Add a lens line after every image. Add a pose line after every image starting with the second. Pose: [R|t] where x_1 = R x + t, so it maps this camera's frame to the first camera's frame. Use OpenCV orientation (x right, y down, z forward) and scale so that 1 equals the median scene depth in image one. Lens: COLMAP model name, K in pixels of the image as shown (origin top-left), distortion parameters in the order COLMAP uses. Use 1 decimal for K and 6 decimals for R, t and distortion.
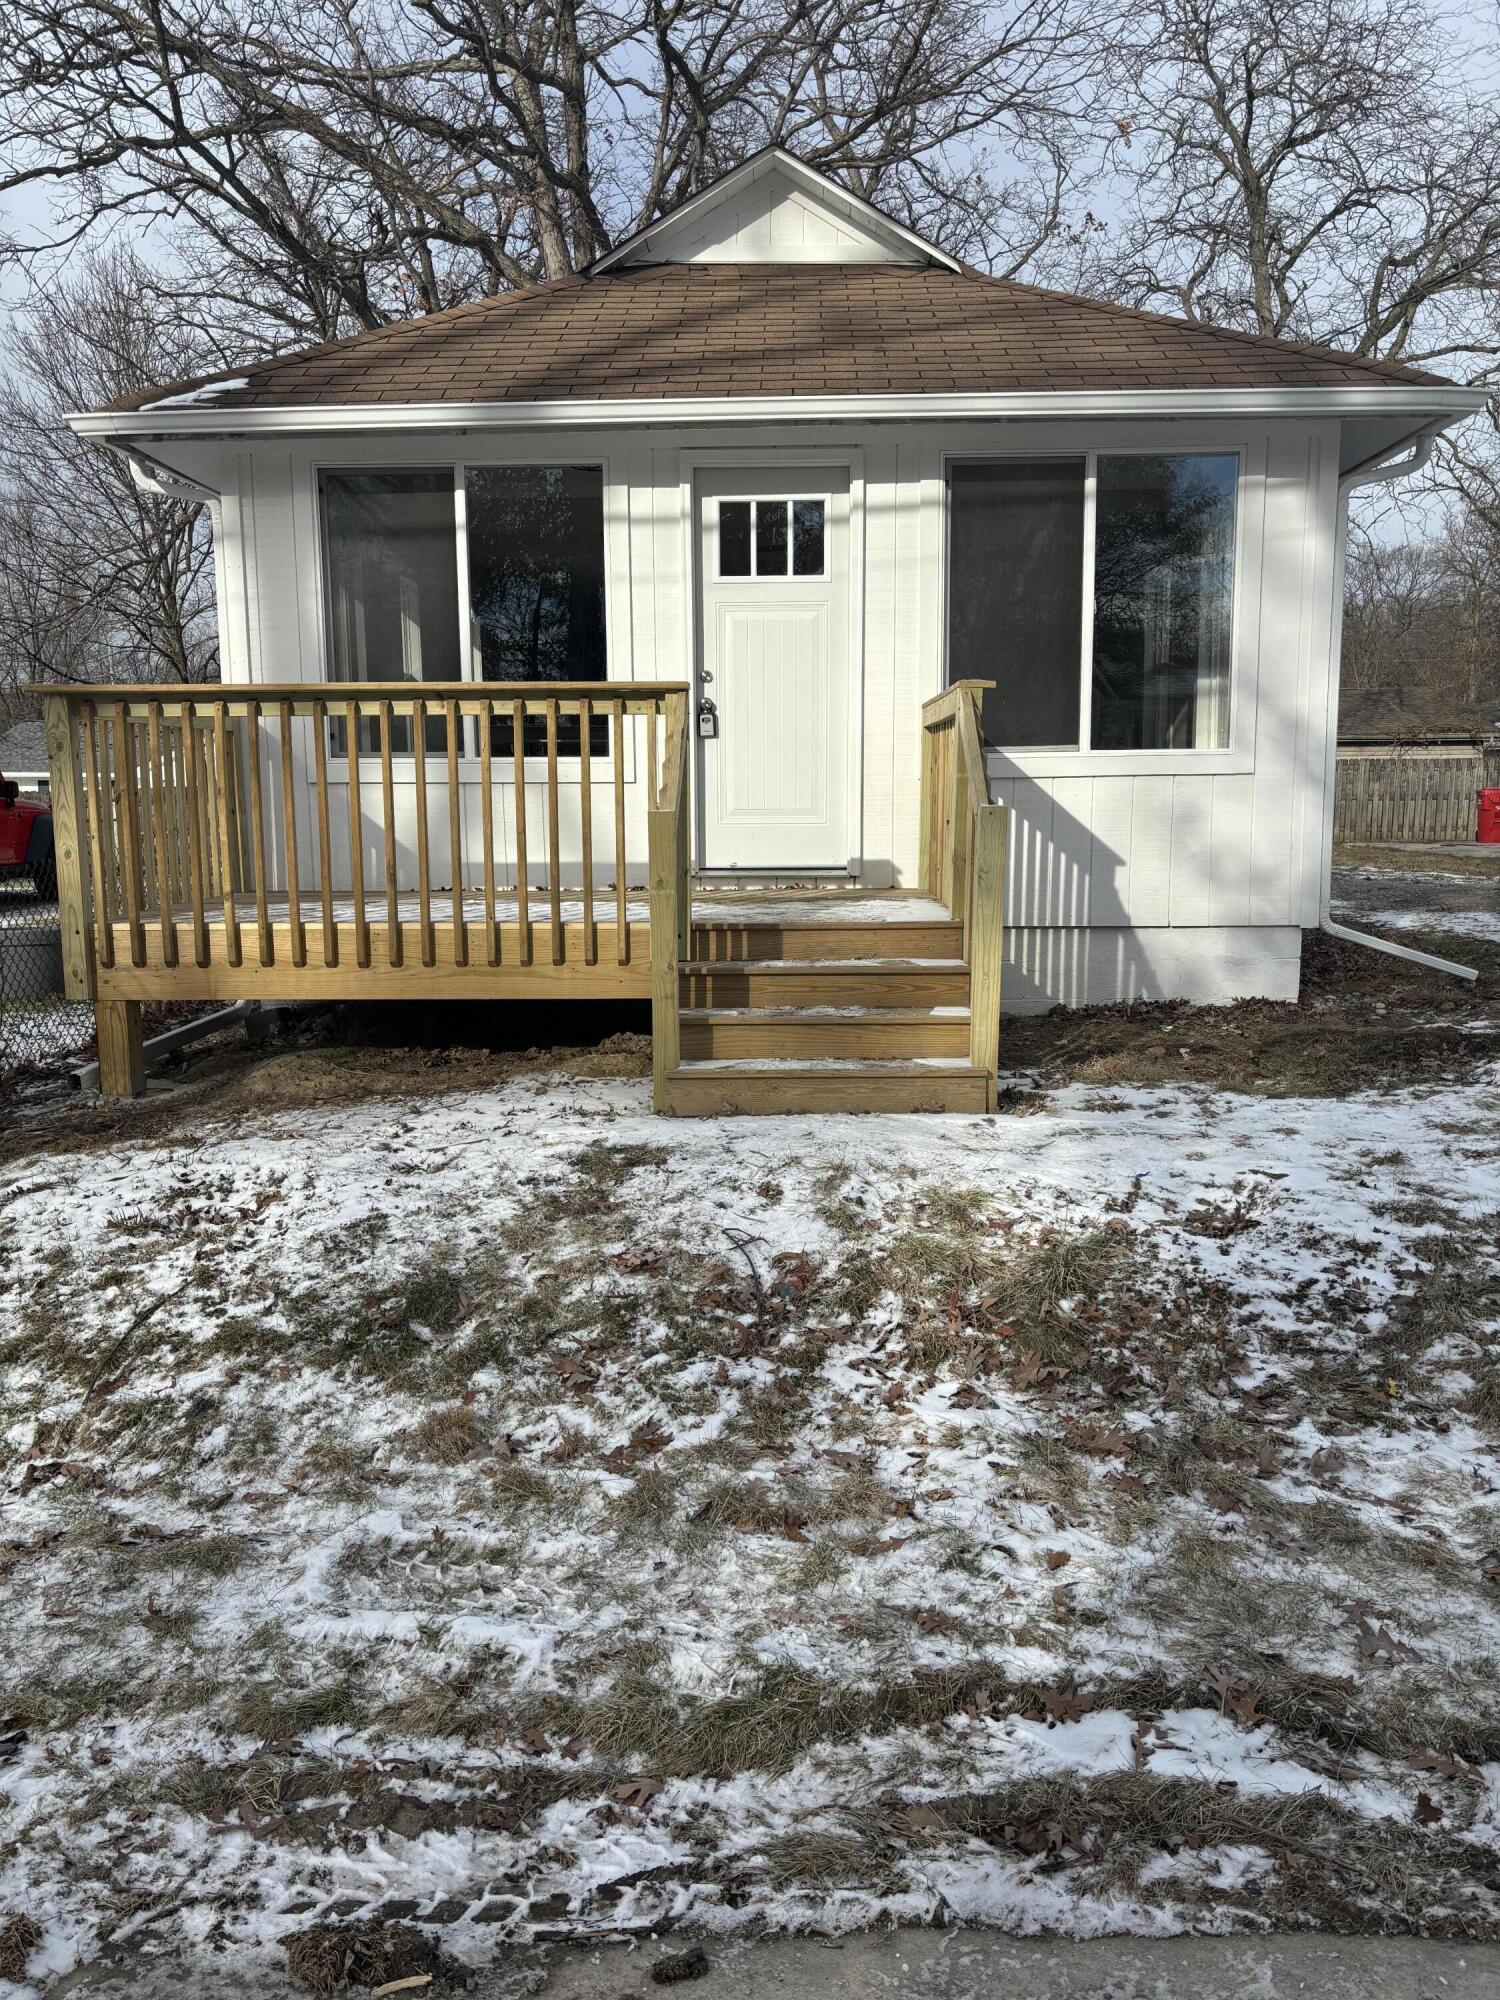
lens RADIAL K [[1514.5, 0, 750.8], [0, 1514.5, 1004.0], [0, 0, 1]] dist [-0.000214, 0.000018]
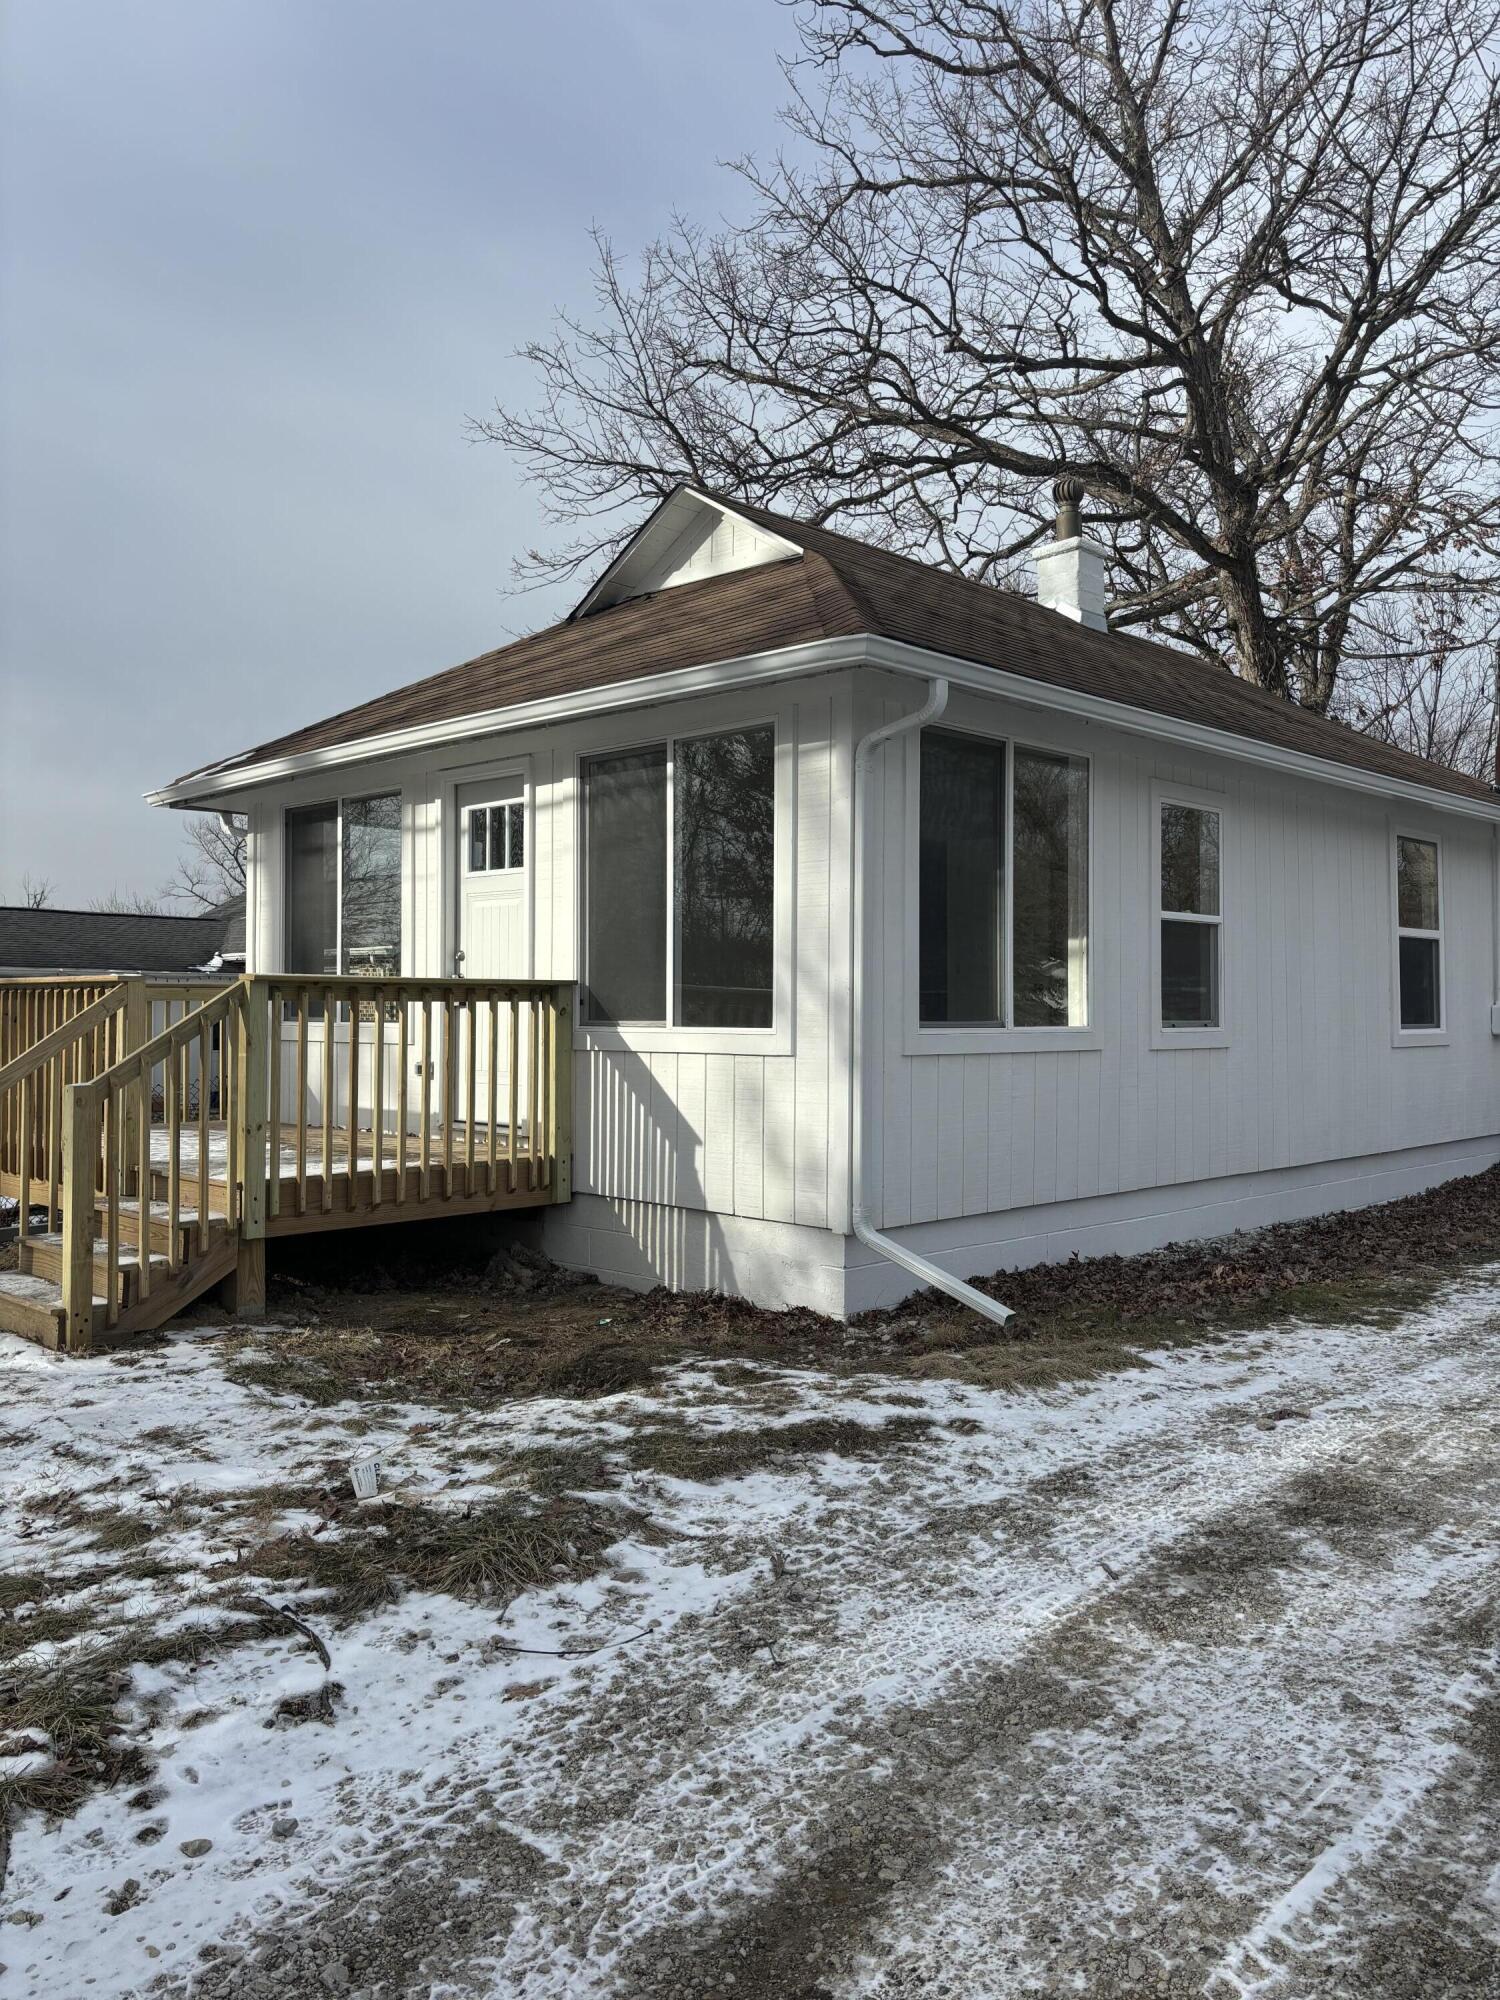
lens RADIAL K [[1514.5, 0, 751.6], [0, 1514.5, 998.3], [0, 0, 1]] dist [-0.000214, 0.000018]
pose [[0.747183, 0.006142, -0.664590, 0.909448], [-0.104305, 0.988650, -0.108130, -0.083690], [0.656383, 0.150113, 0.739343, 0.297229]]
